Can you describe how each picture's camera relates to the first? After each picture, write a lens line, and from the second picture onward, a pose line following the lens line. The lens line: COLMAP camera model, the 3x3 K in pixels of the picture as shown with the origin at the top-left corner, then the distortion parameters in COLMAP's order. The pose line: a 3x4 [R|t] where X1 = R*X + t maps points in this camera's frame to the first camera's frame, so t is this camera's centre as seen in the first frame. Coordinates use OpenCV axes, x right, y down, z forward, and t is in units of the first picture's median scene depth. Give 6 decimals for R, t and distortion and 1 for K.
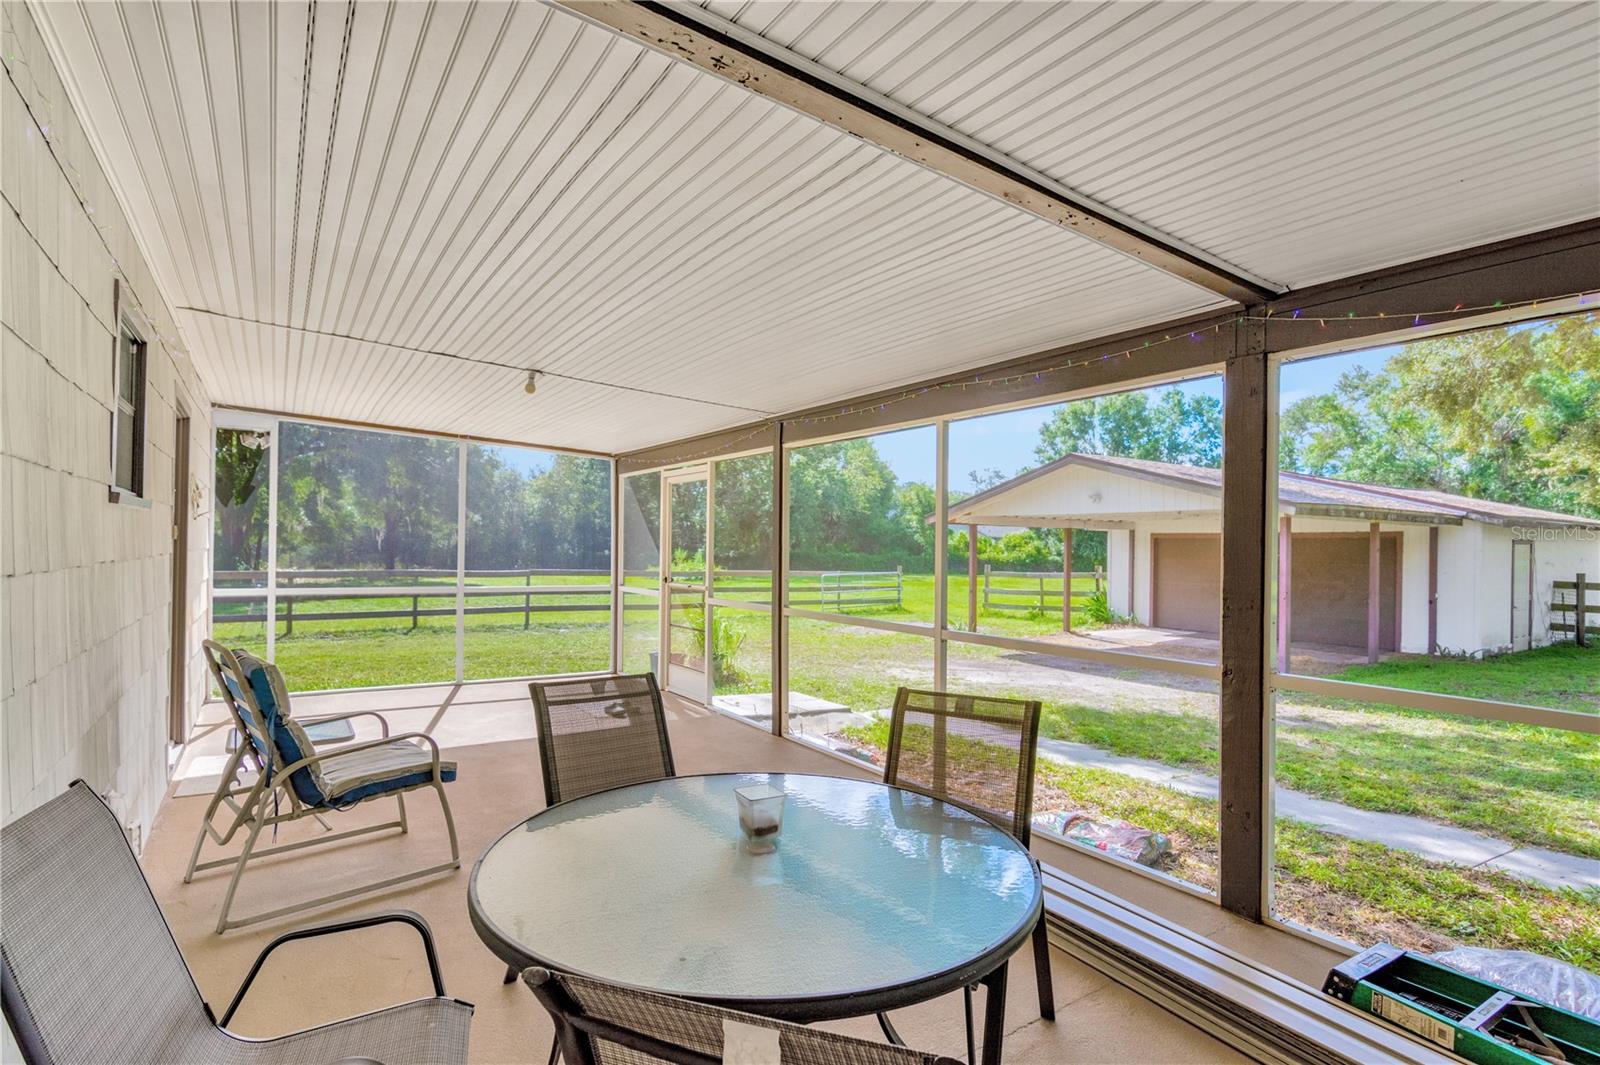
lens RADIAL K [[792.9, 0, 799.9], [0, 792.9, 545.8], [0, 0, 1]] dist [-0.003076, -0.000724]
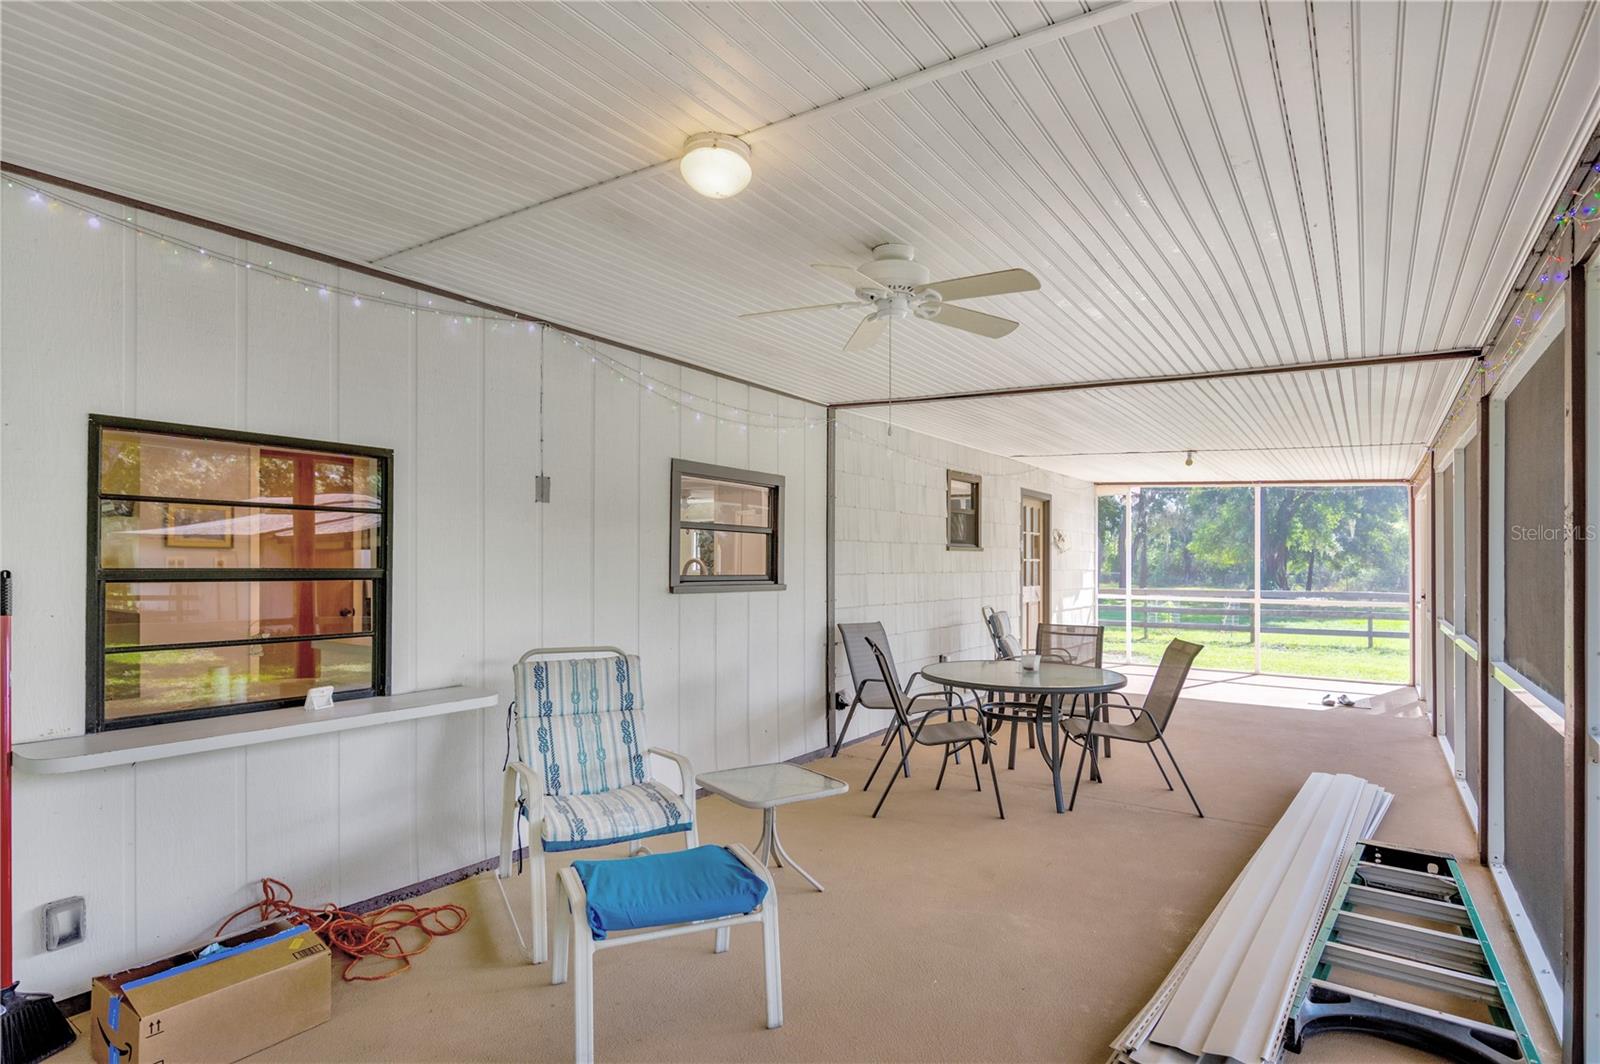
lens RADIAL K [[798.4, 0, 791.6], [0, 798.4, 562.8], [0, 0, 1]] dist [-0.000325, -0.000036]
pose [[0.347873, -0.018527, -0.937358, 0.207468], [0.007243, 0.999828, -0.017074, 0.004066], [0.937514, -0.000850, 0.347948, -0.064945]]
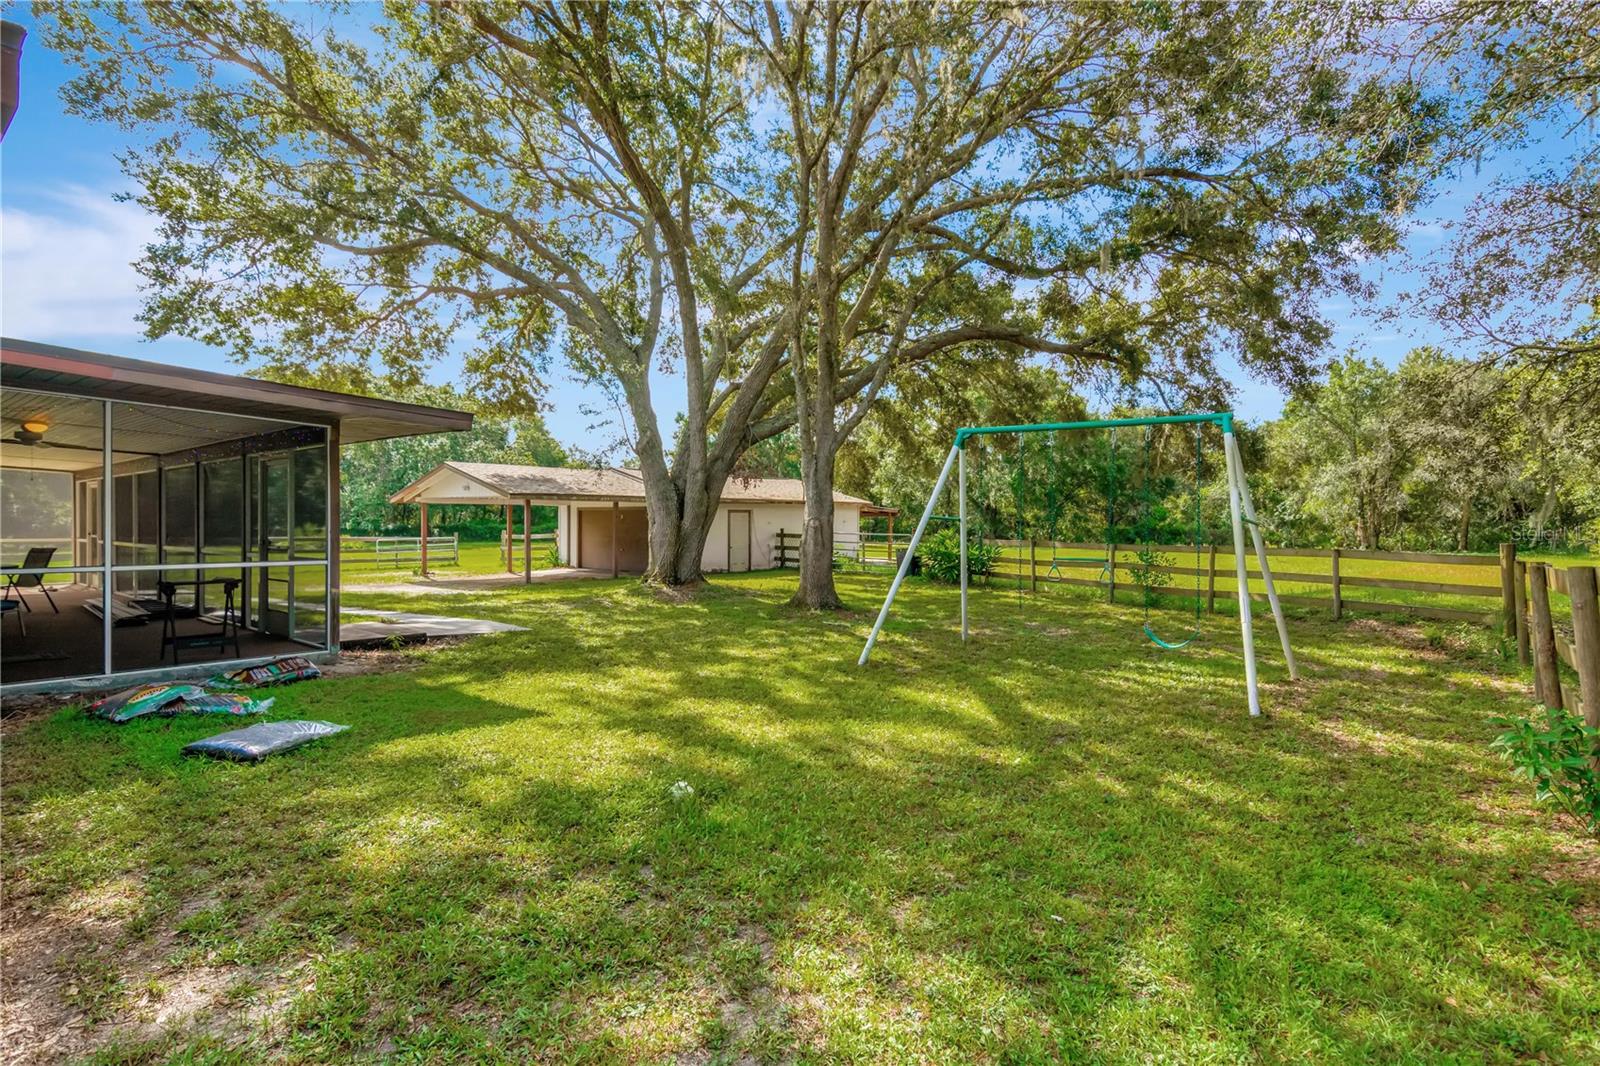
lens RADIAL K [[799.3, 0, 801.4], [0, 799.3, 530.9], [0, 0, 1]] dist [-0.003023, -0.000090]
pose [[0.957346, -0.014925, 0.288557, 0.395193], [0.010400, 0.999798, 0.017209, 0.007132], [-0.288756, -0.013474, 0.957308, -0.602136]]
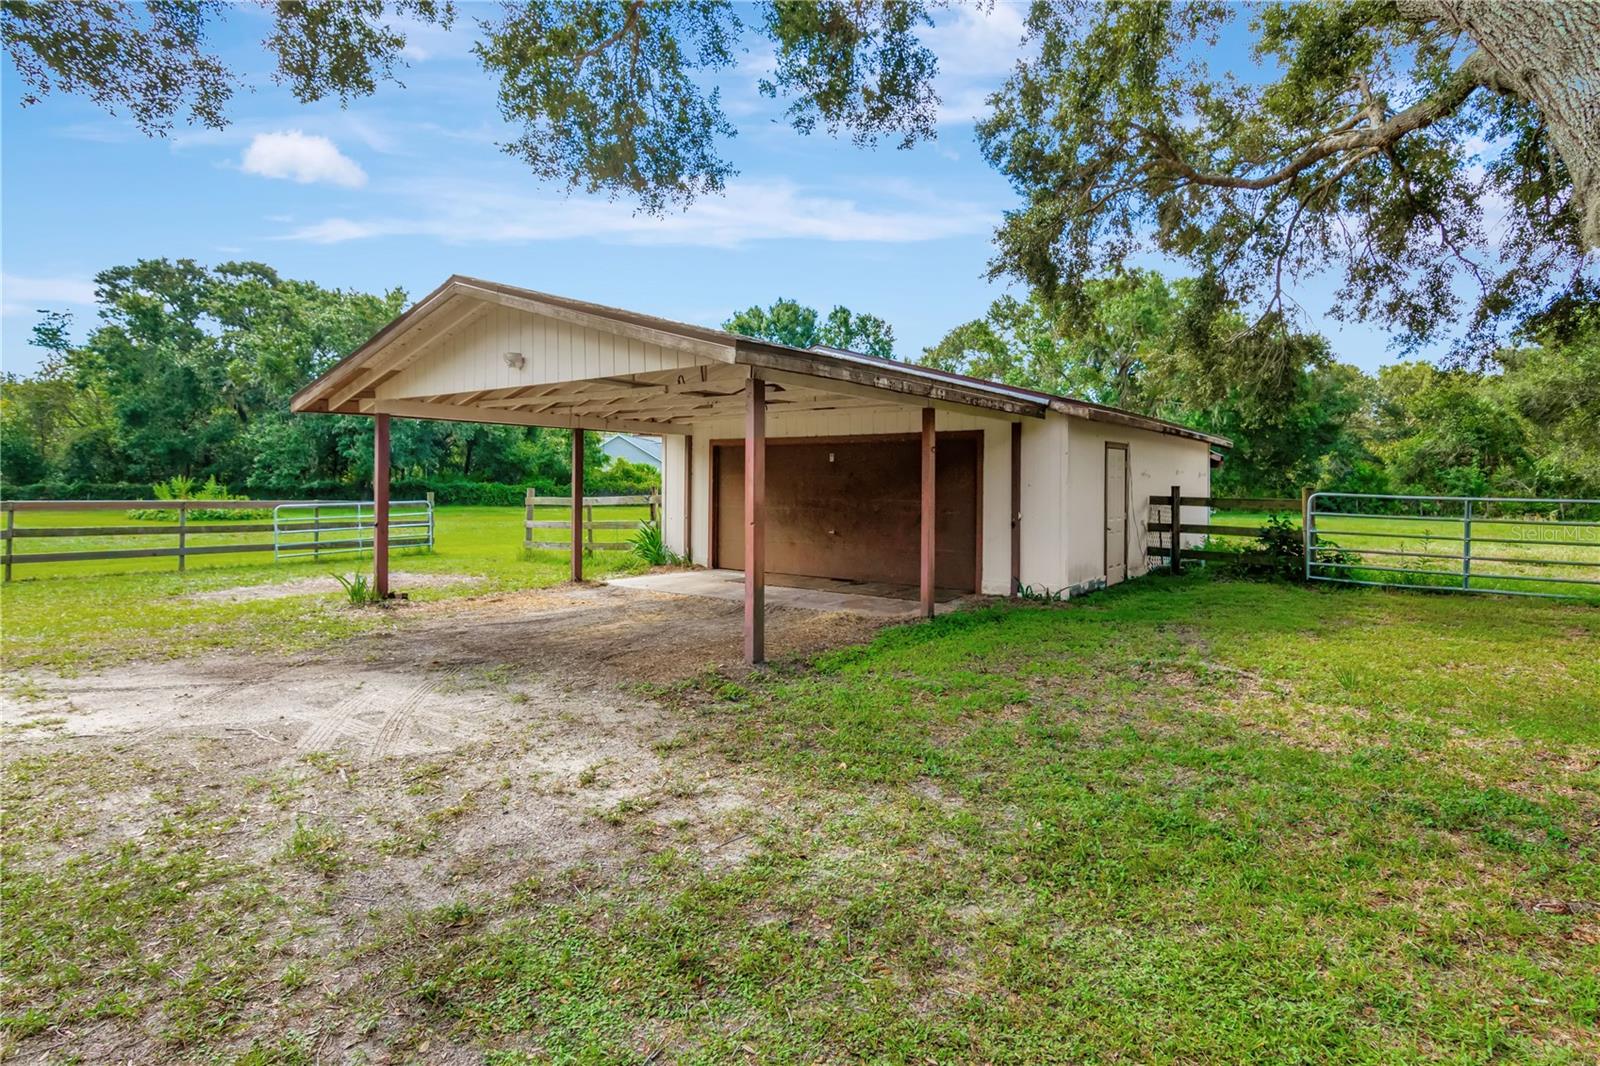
lens RADIAL K [[823.5, 0, 793.7], [0, 823.5, 483.1], [0, 0, 1]] dist [0.001126, 0.000294]
pose [[0.943186, -0.006980, 0.332193, 0.253884], [0.005539, 0.999971, 0.005283, 0.019692], [-0.332220, -0.003143, 0.943197, 0.249683]]
